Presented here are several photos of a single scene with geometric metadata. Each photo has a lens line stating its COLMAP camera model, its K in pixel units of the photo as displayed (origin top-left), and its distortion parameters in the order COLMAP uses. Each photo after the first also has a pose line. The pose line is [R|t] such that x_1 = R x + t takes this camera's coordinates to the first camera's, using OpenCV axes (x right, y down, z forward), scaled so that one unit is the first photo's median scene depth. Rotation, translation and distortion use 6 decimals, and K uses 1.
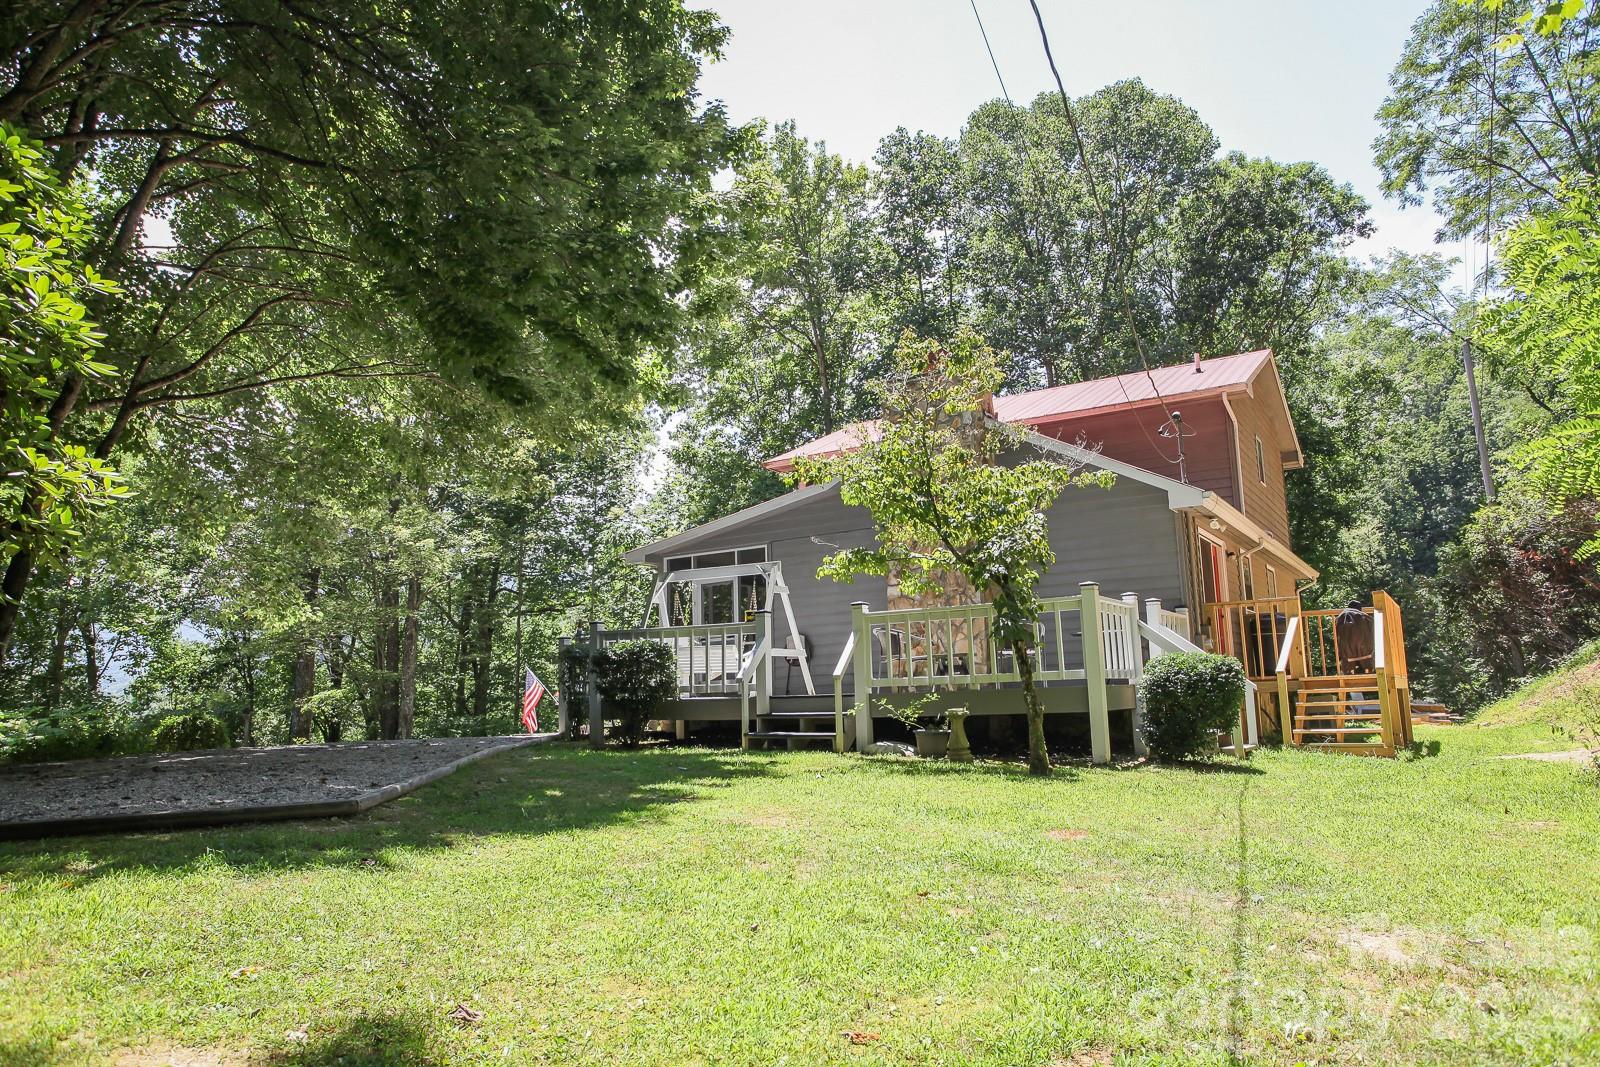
lens RADIAL K [[1079.1, 0, 782.8], [0, 1079.1, 535.3], [0, 0, 1]] dist [-0.013066, 0.013927]
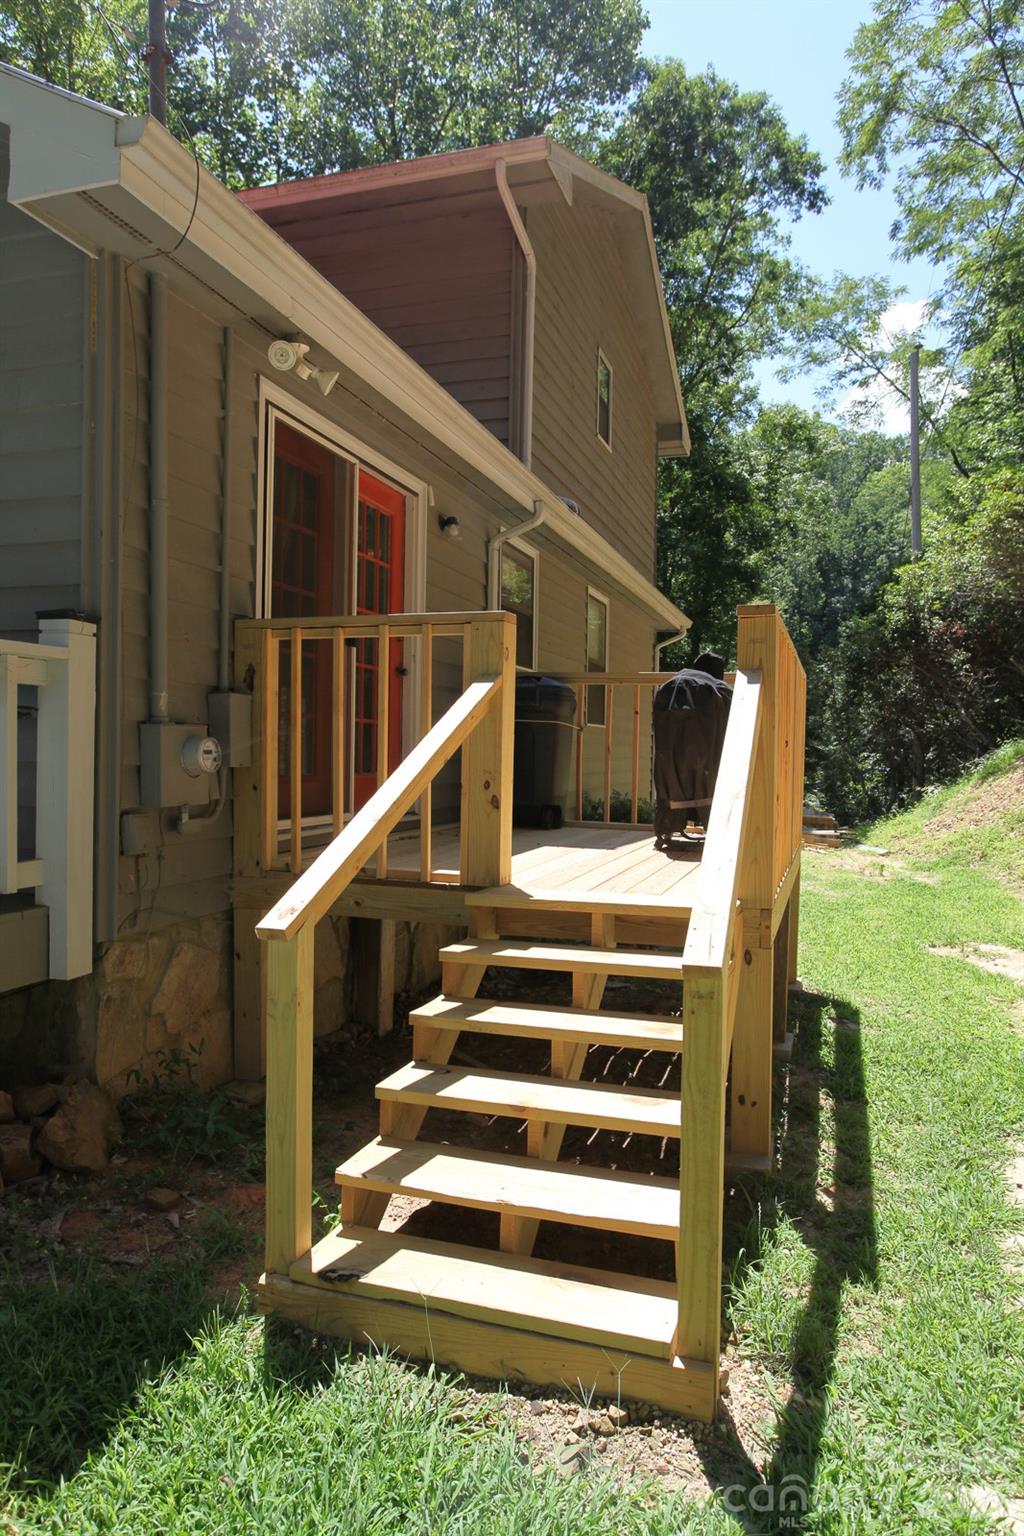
lens RADIAL K [[1036.0, 0, 517.9], [0, 1036.0, 769.2], [0, 0, 1]] dist [-0.013066, 0.013927]
pose [[0.964334, 0.037506, 0.262016, 0.152455], [-0.081392, 0.983965, 0.158710, 0.020059], [-0.251862, -0.174376, 0.951924, 0.269588]]
